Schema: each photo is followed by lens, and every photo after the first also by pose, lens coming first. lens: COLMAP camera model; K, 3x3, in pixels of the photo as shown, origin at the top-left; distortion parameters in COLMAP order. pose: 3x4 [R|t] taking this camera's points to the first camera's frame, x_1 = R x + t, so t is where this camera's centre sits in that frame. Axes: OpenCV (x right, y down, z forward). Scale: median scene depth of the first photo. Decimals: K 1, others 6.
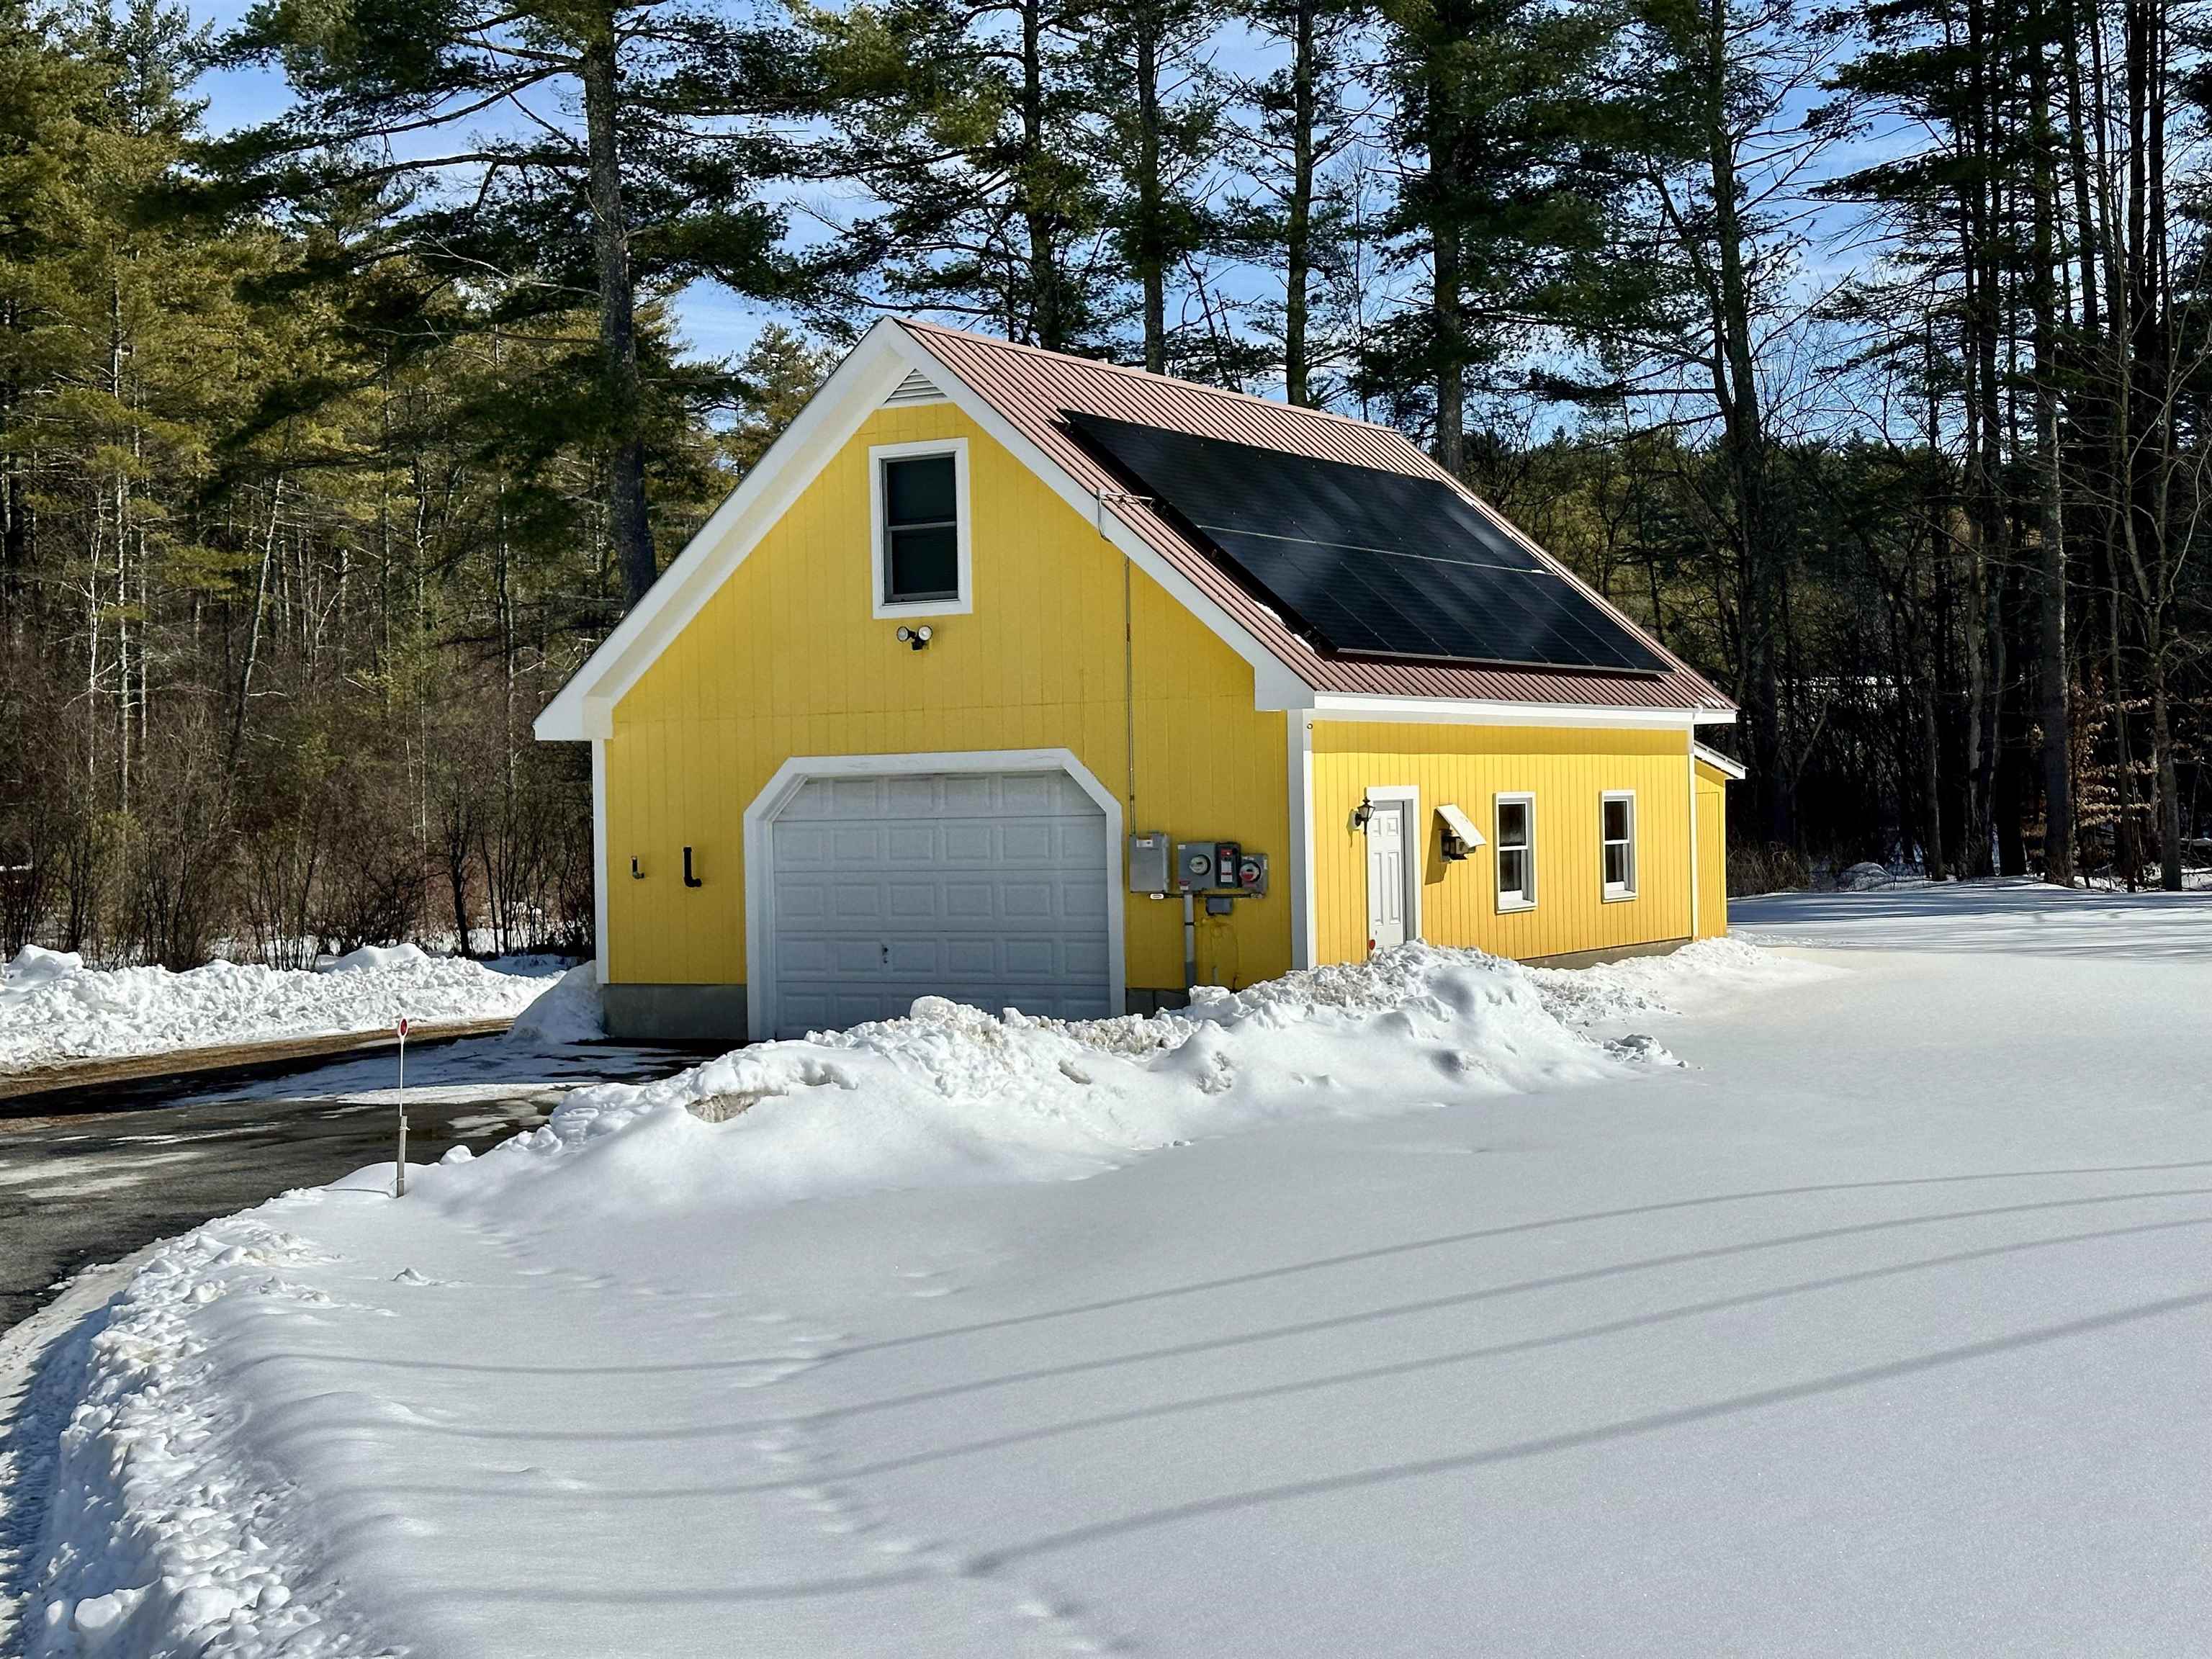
lens RADIAL K [[3066.2, 0, 1131.3], [0, 3066.2, 826.3], [0, 0, 1]] dist [0.190450, -0.407979]
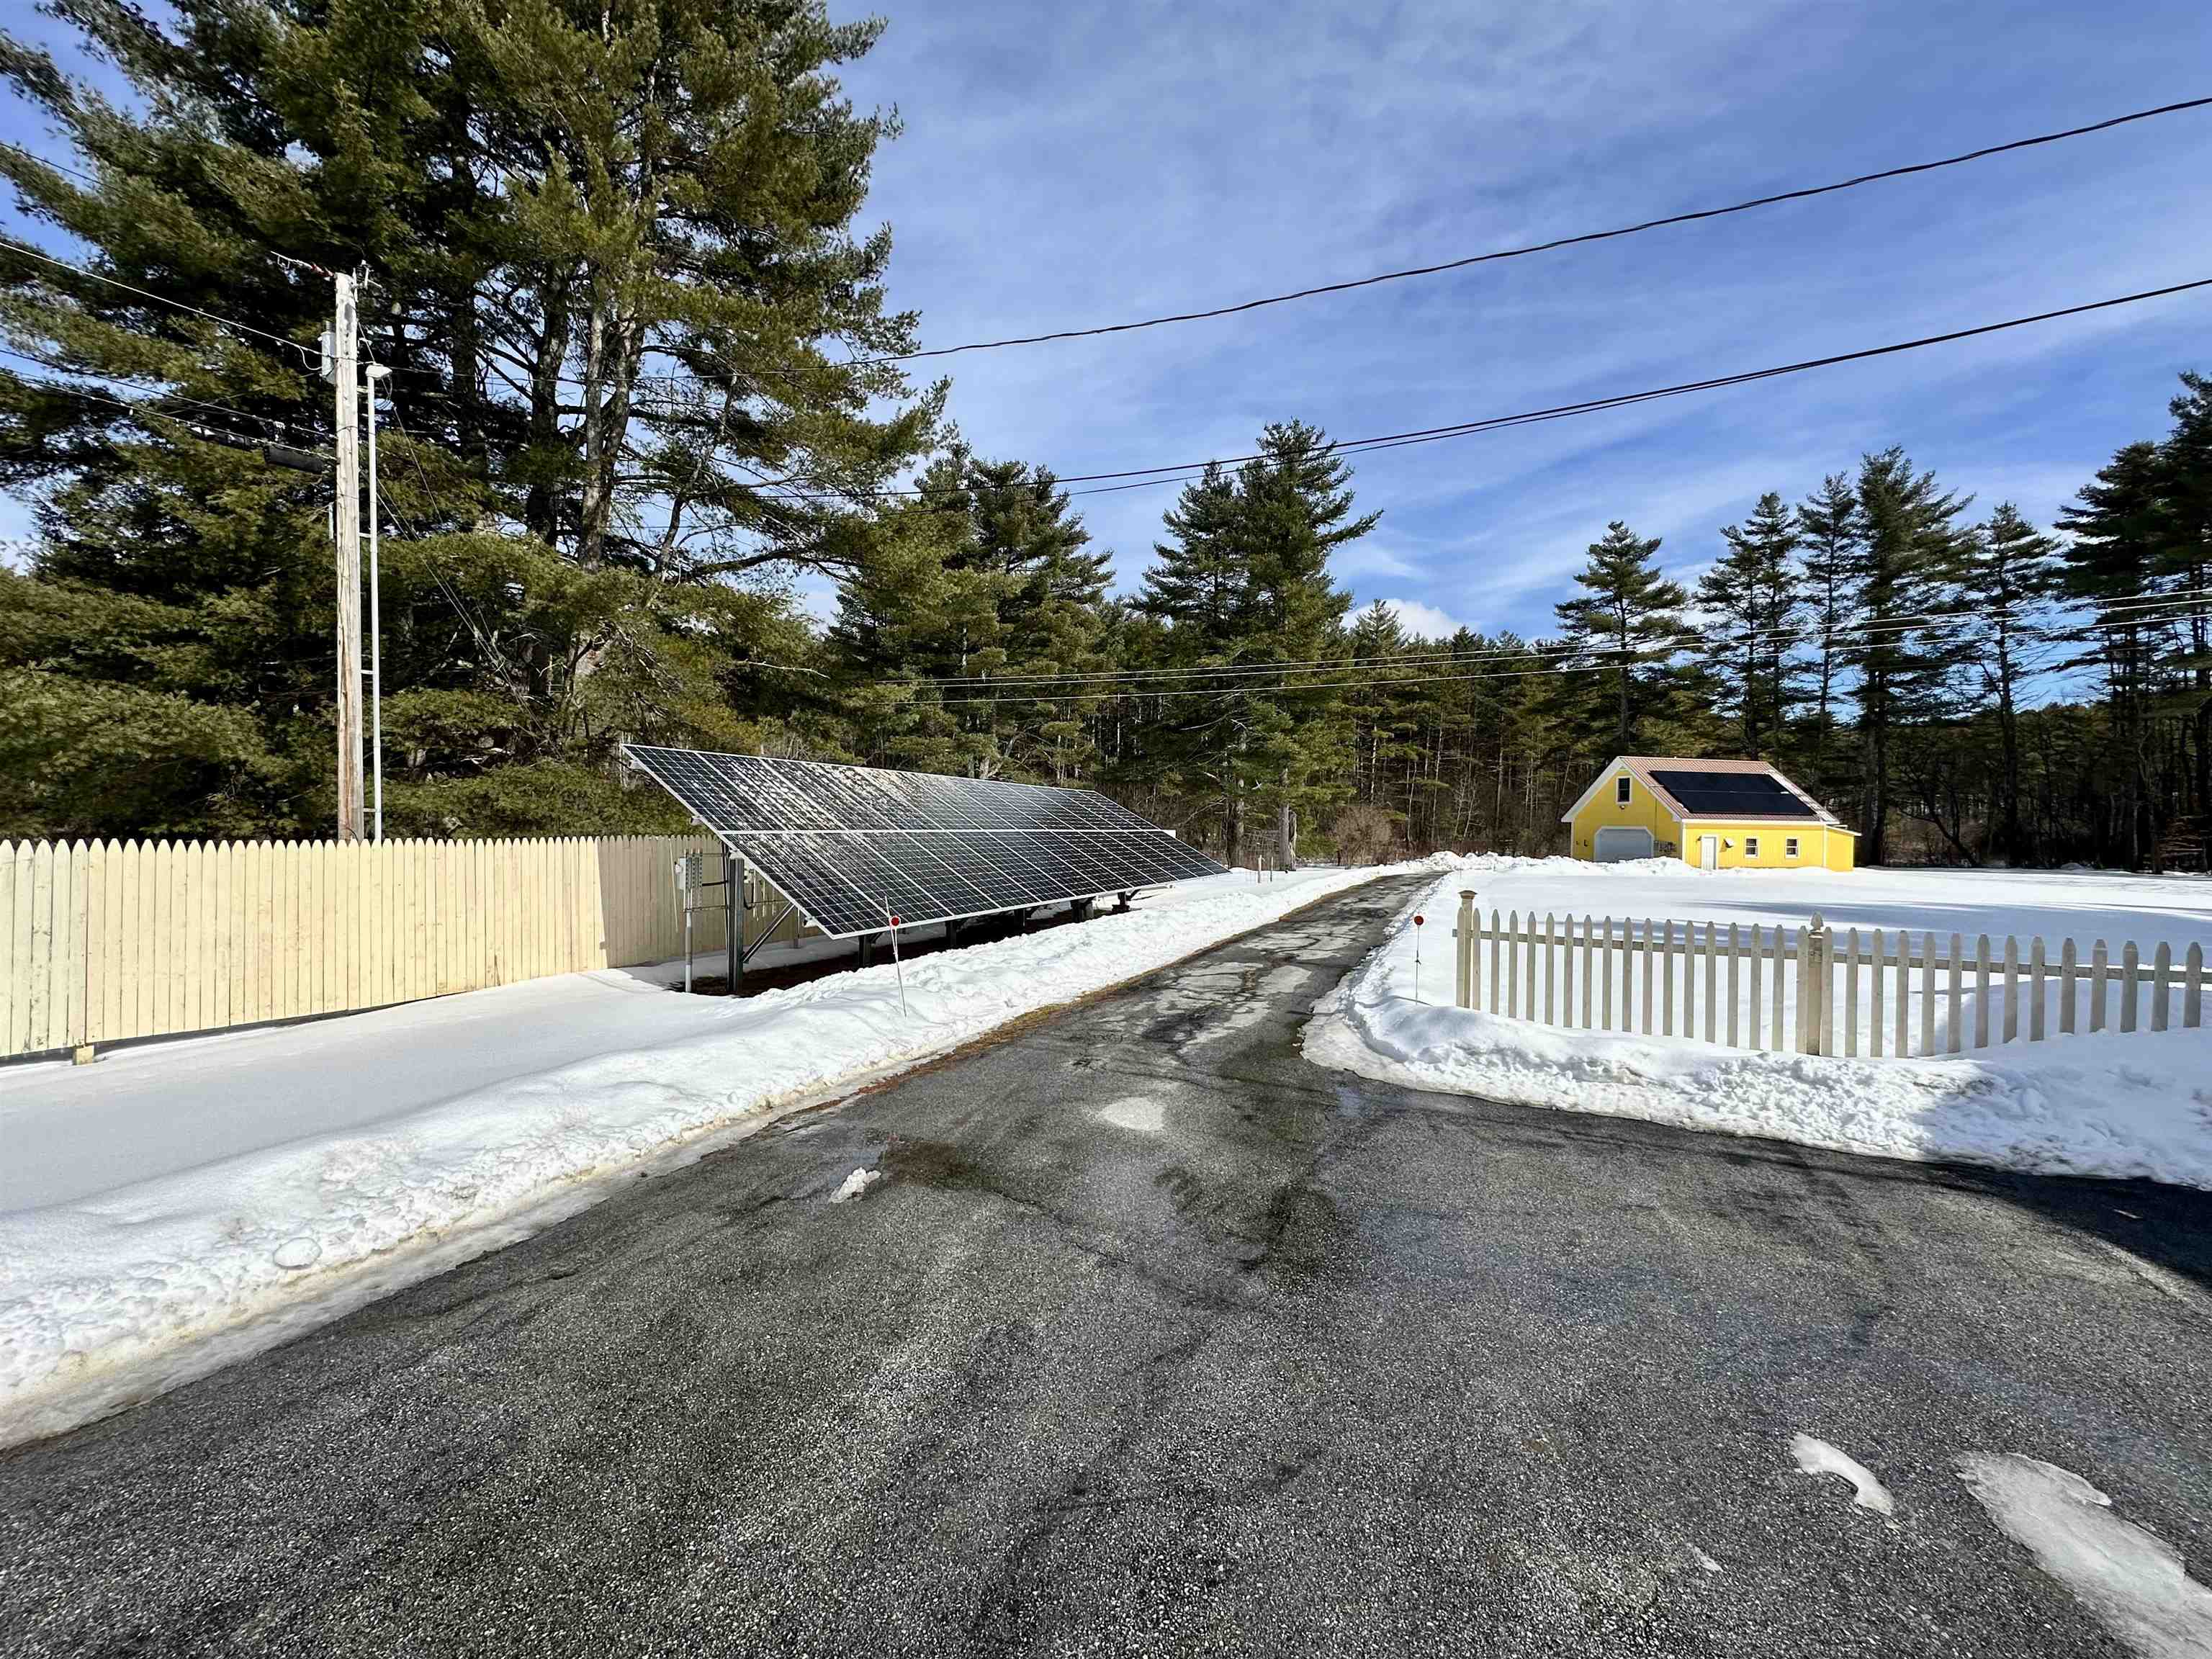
lens RADIAL K [[884.7, 0, 1106.0], [0, 884.7, 829.5], [0, 0, 1]] dist [0.000270, -0.000169]
pose [[0.696838, 0.036261, -0.716311, 0.460422], [-0.033992, 0.999269, 0.017516, -0.012293], [0.716422, 0.012143, 0.697561, -0.942332]]
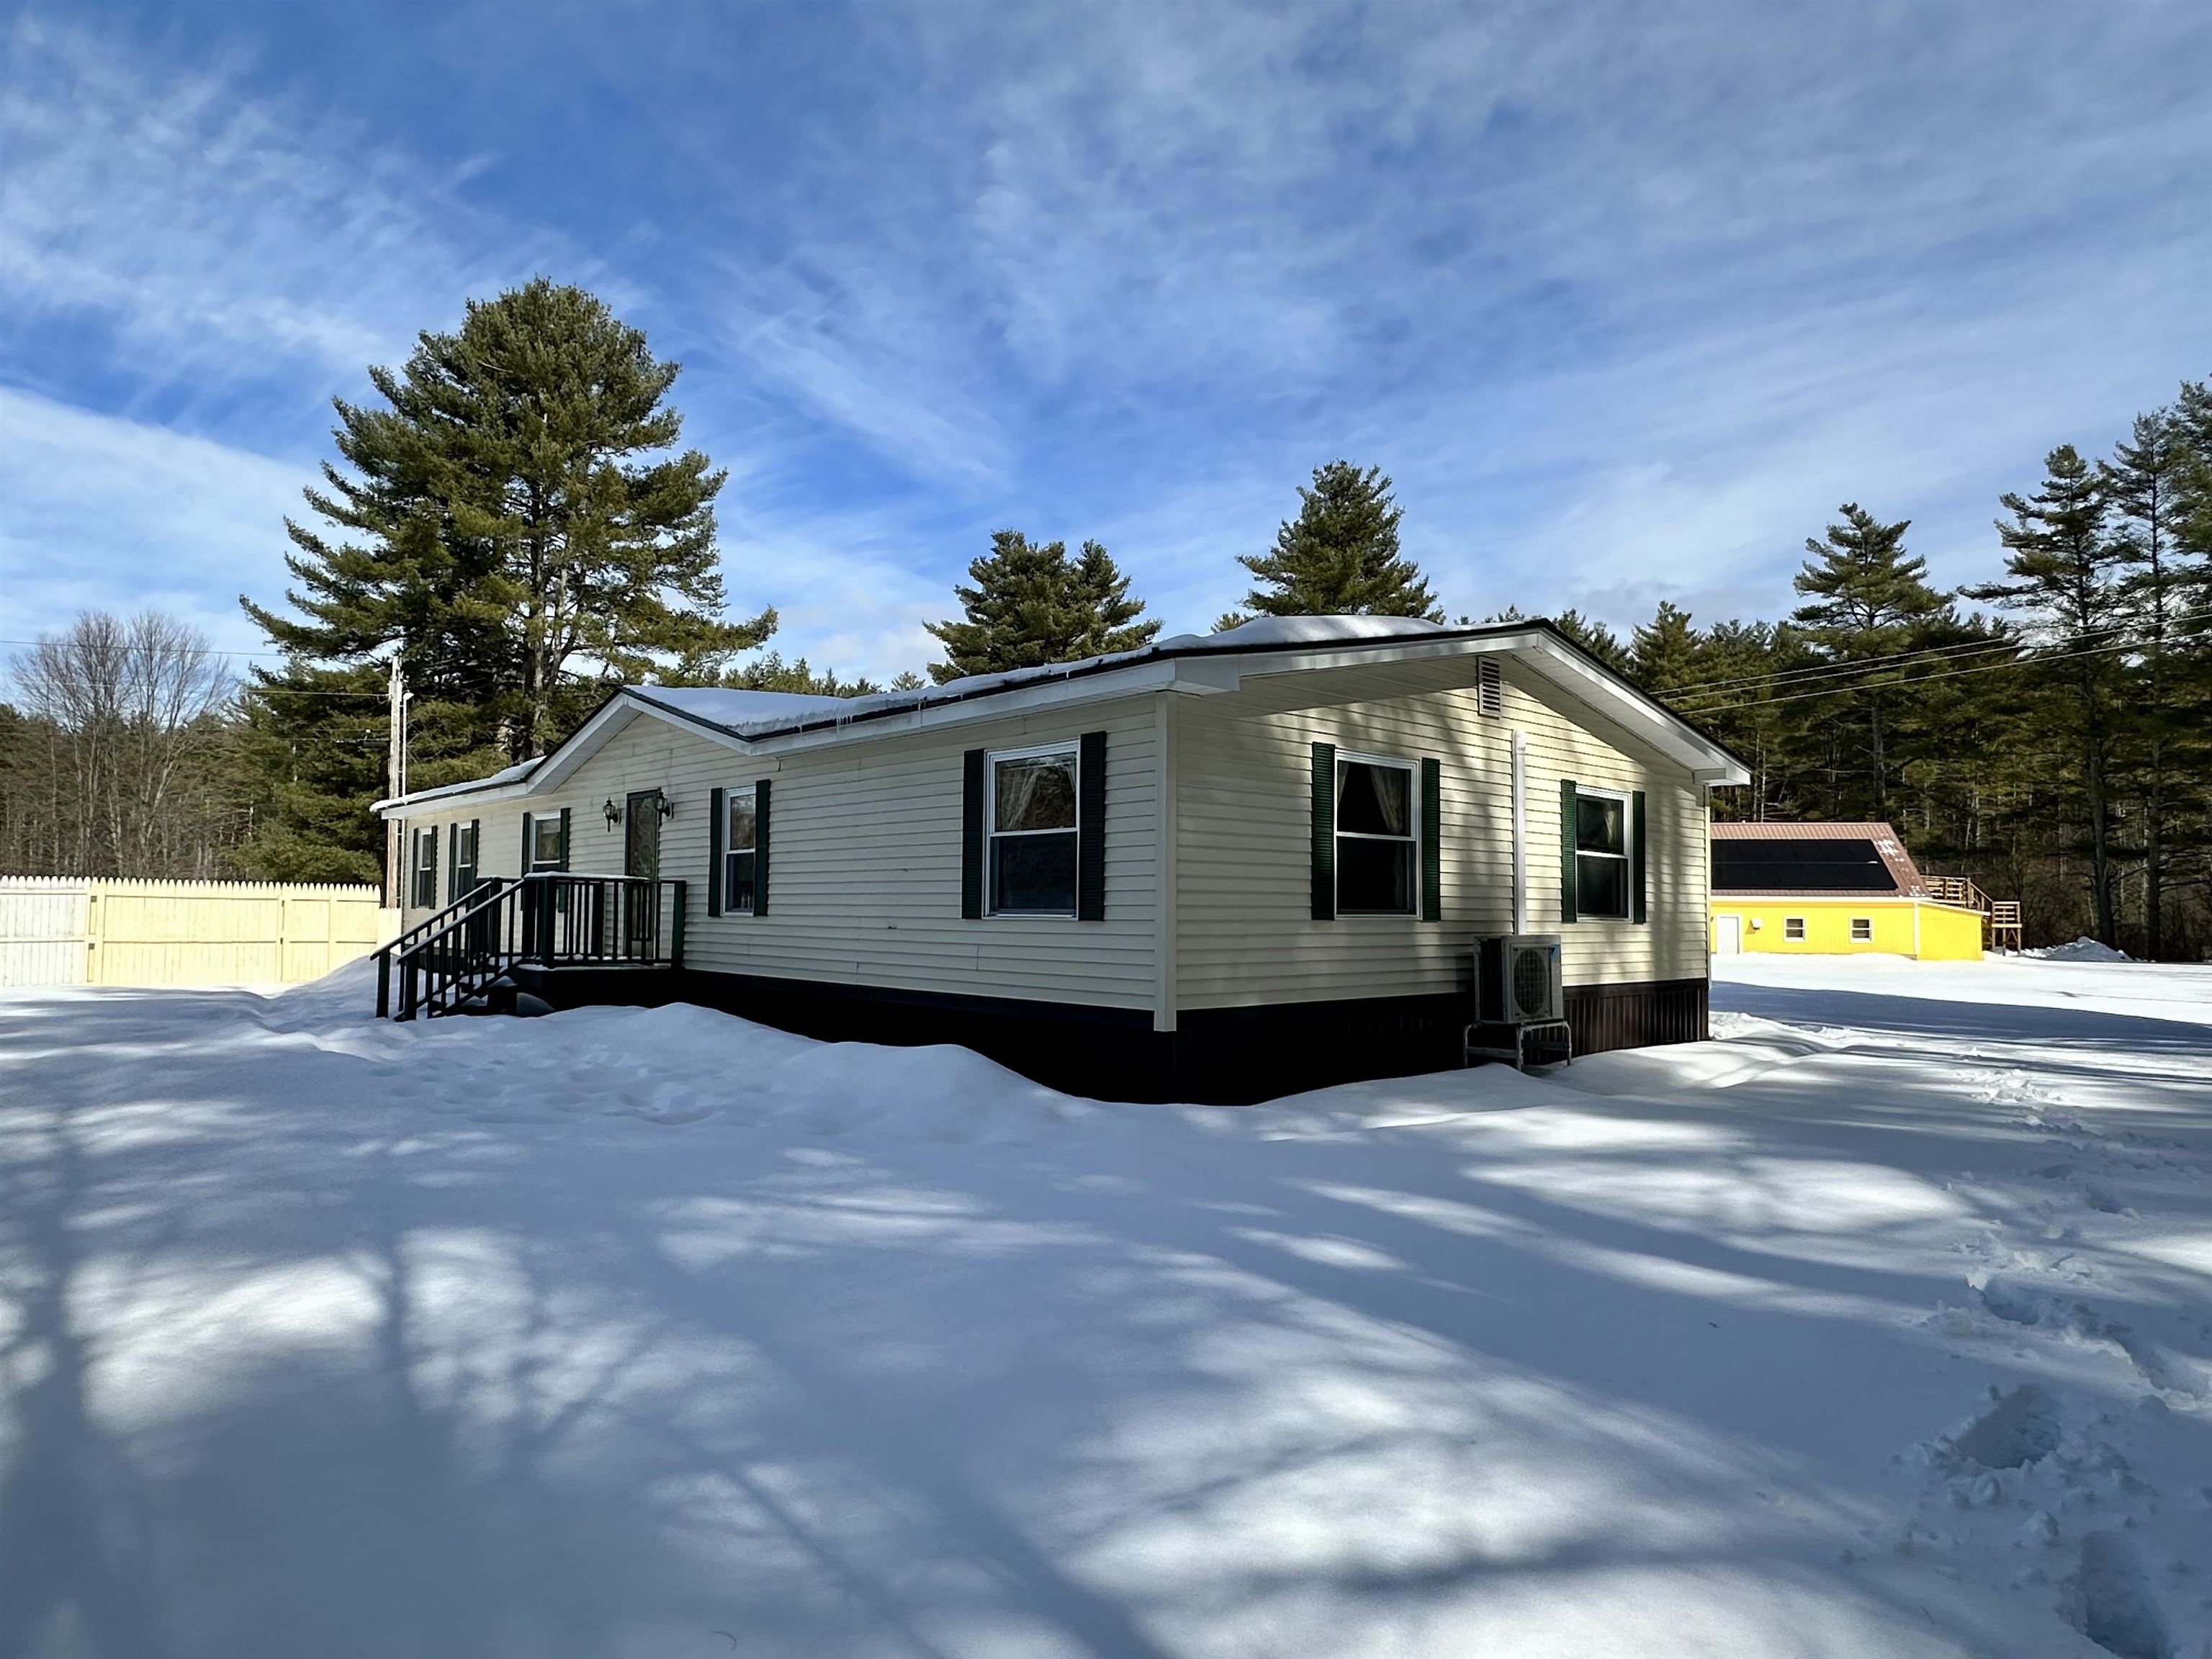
lens RADIAL K [[1307.8, 0, 1106.0], [0, 1307.8, 829.5], [0, 0, 1]] dist [0.000921, 0.000028]
pose [[0.371615, -0.025149, -0.928046, 1.585652], [-0.022837, 0.999083, -0.036219, -0.046793], [0.928106, 0.034653, 0.370700, -0.690201]]
